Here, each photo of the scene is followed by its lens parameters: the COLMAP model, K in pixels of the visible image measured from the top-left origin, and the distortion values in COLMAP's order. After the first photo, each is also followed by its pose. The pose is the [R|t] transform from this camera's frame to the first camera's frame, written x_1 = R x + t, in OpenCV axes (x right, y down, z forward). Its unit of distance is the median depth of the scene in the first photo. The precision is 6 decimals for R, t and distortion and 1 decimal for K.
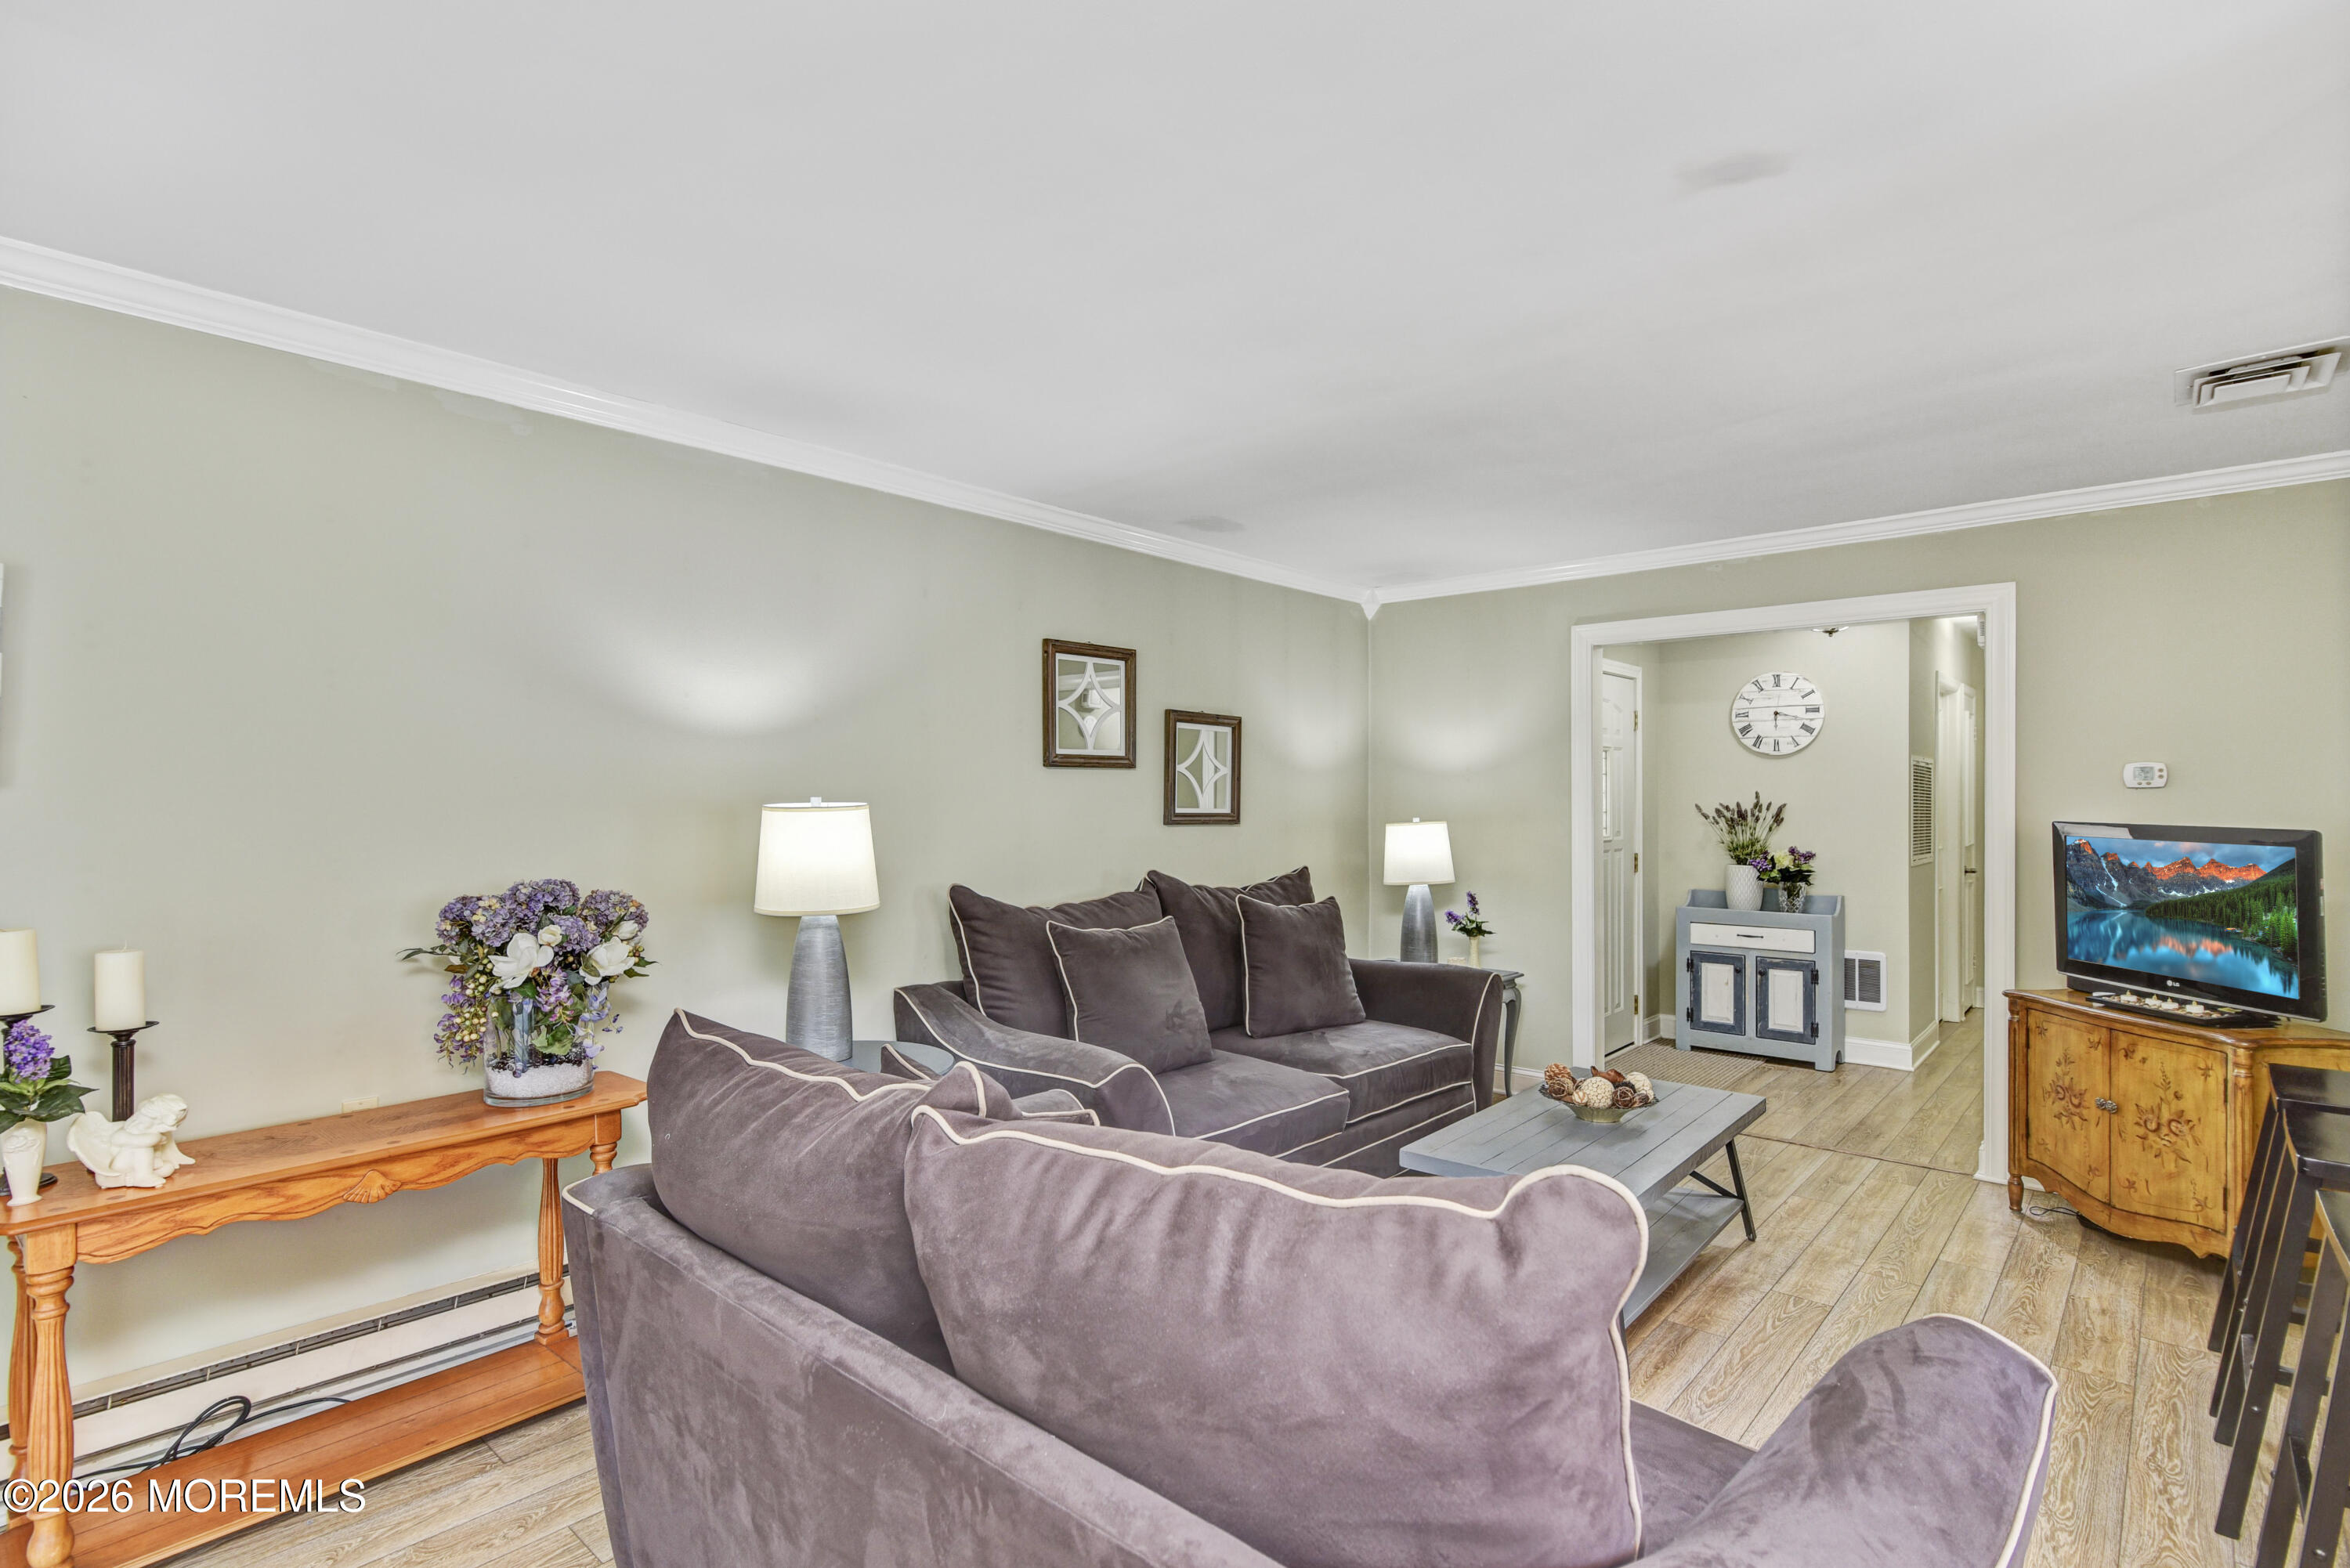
lens RADIAL K [[1149.6, 0, 1178.0], [0, 1149.6, 788.1], [0, 0, 1]] dist [-0.000121, -0.003517]
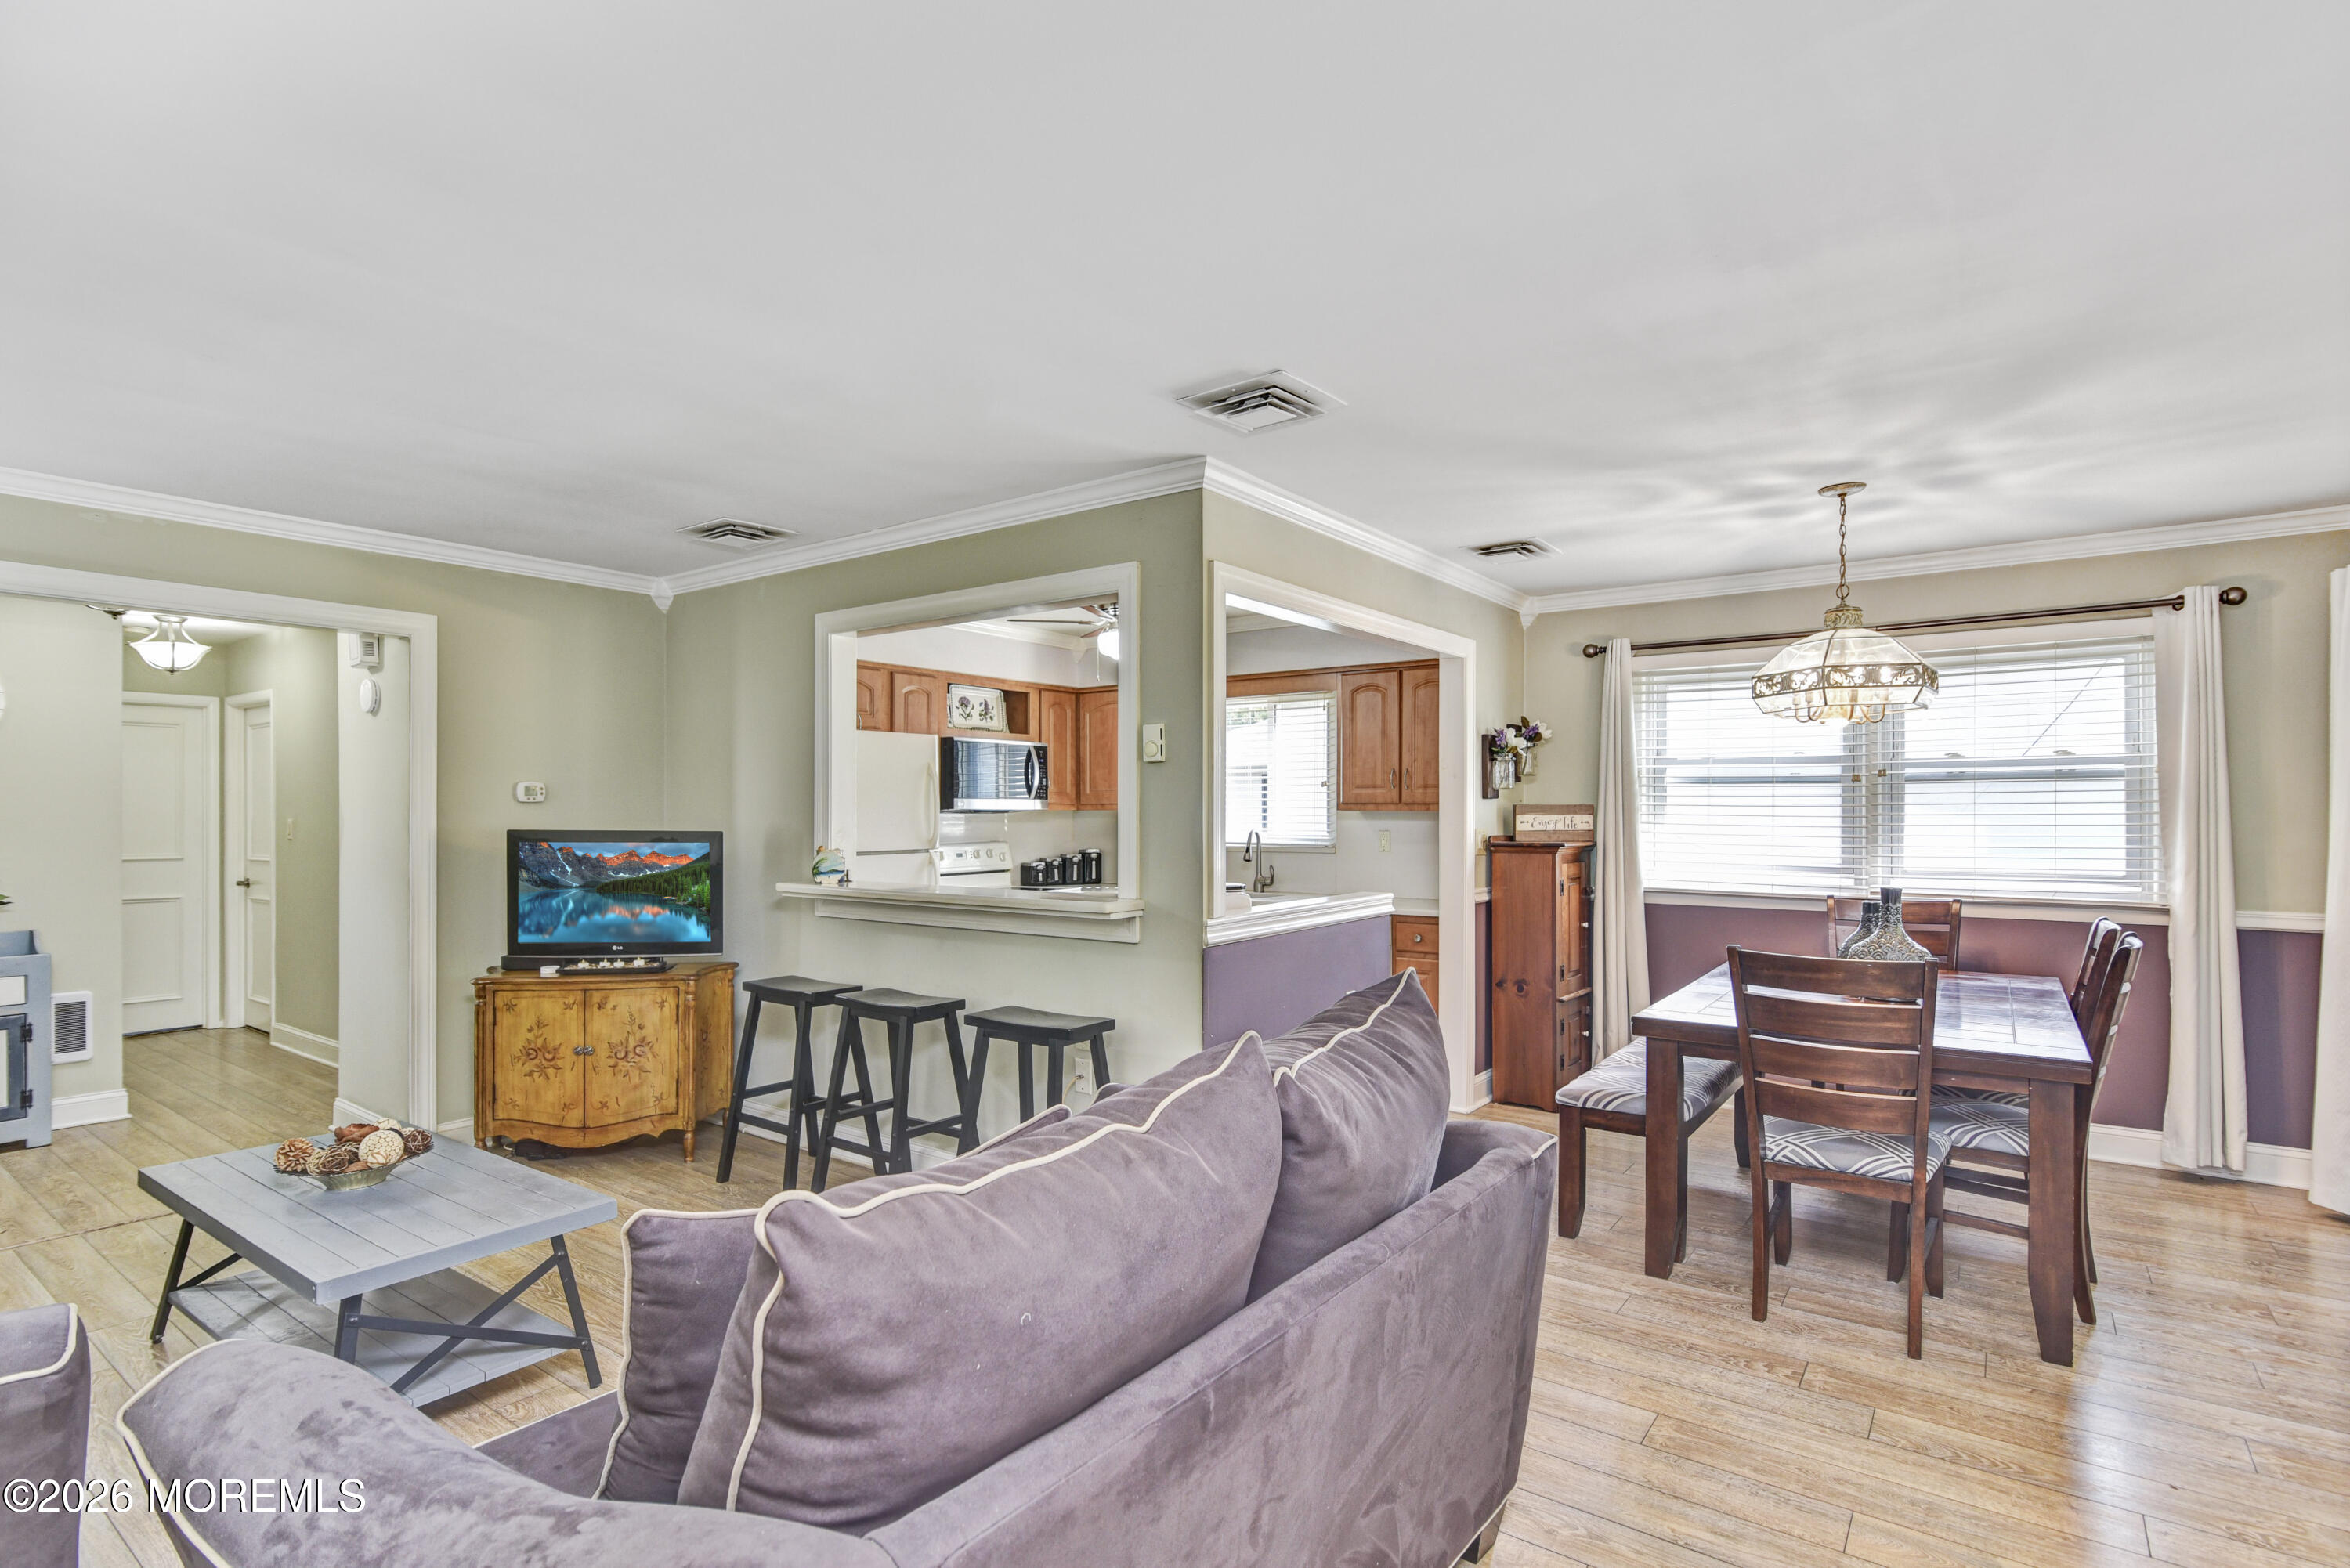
lens RADIAL K [[1149.6, 0, 1182.9], [0, 1149.6, 810.7], [0, 0, 1]] dist [-0.000121, -0.003517]
pose [[-0.094672, 0.002474, 0.995505, -0.312248], [-0.009504, 0.999949, -0.003389, 0.004337], [-0.995463, -0.009782, -0.094644, 0.270433]]
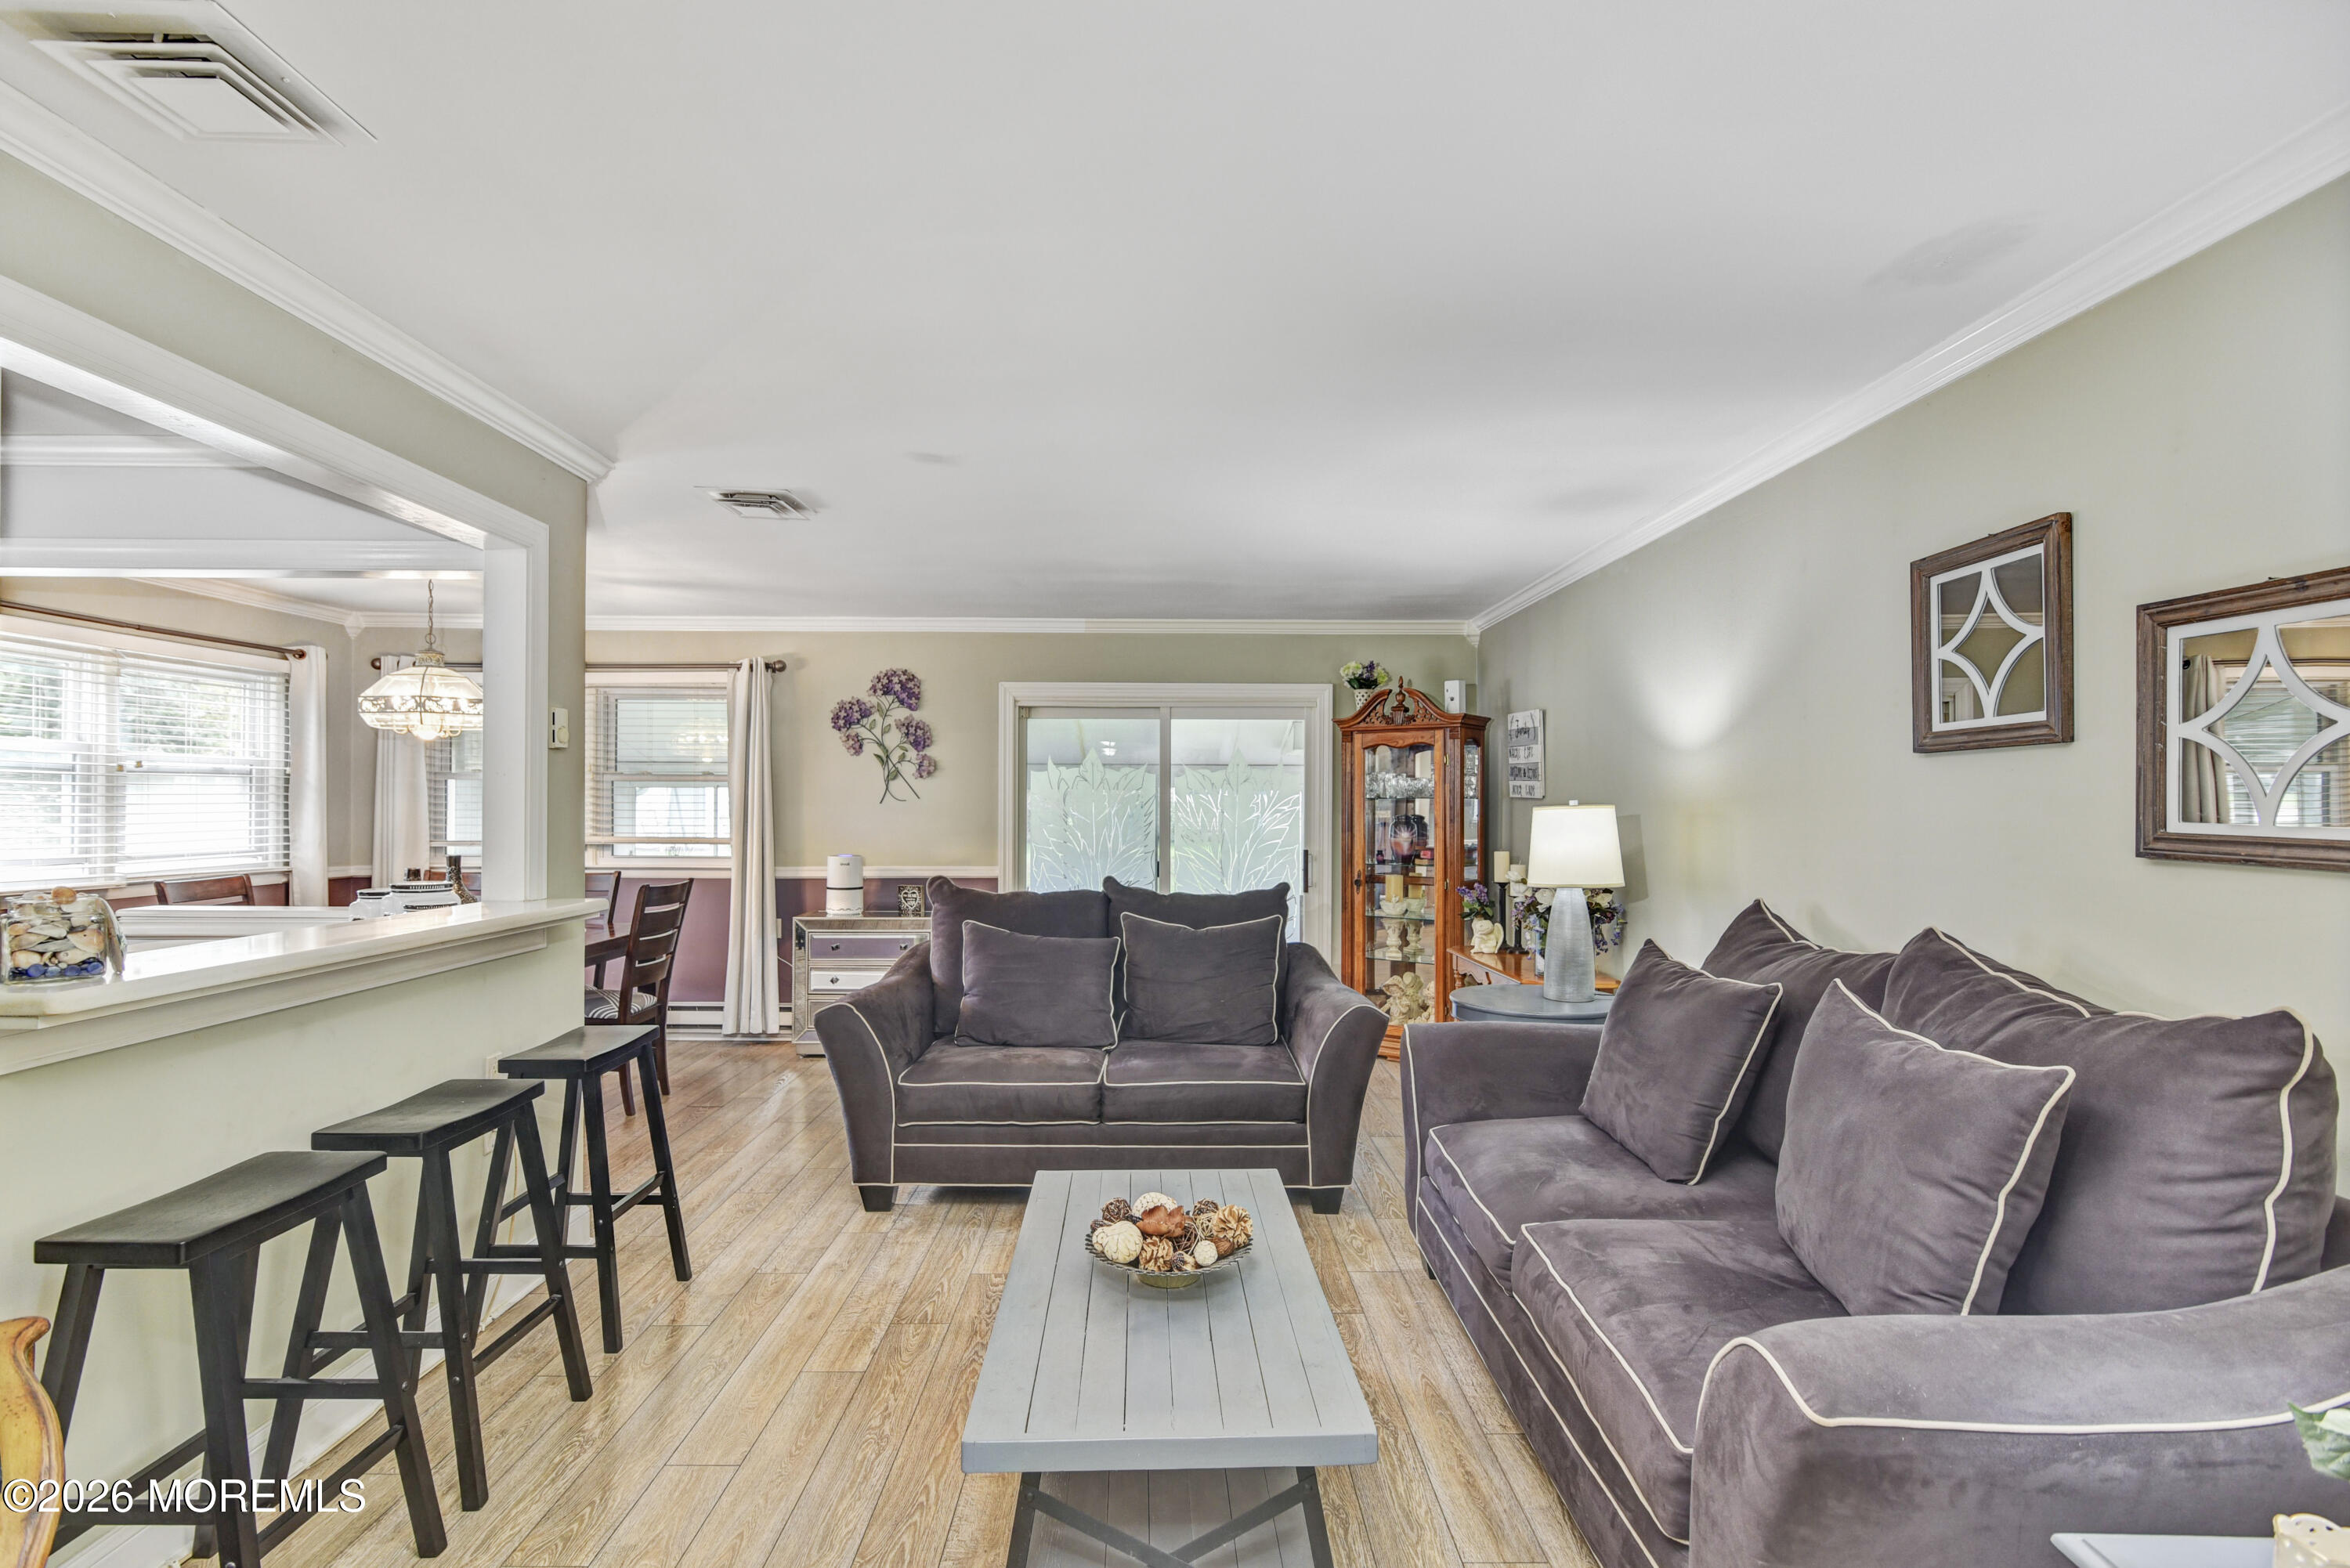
lens RADIAL K [[1149.6, 0, 1174.3], [0, 1149.6, 796.9], [0, 0, 1]] dist [-0.000121, -0.003517]
pose [[-0.735865, -0.004746, -0.677112, 0.488322], [0.005302, 0.999904, -0.012770, 0.009836], [0.677108, -0.012988, -0.735769, 0.881448]]
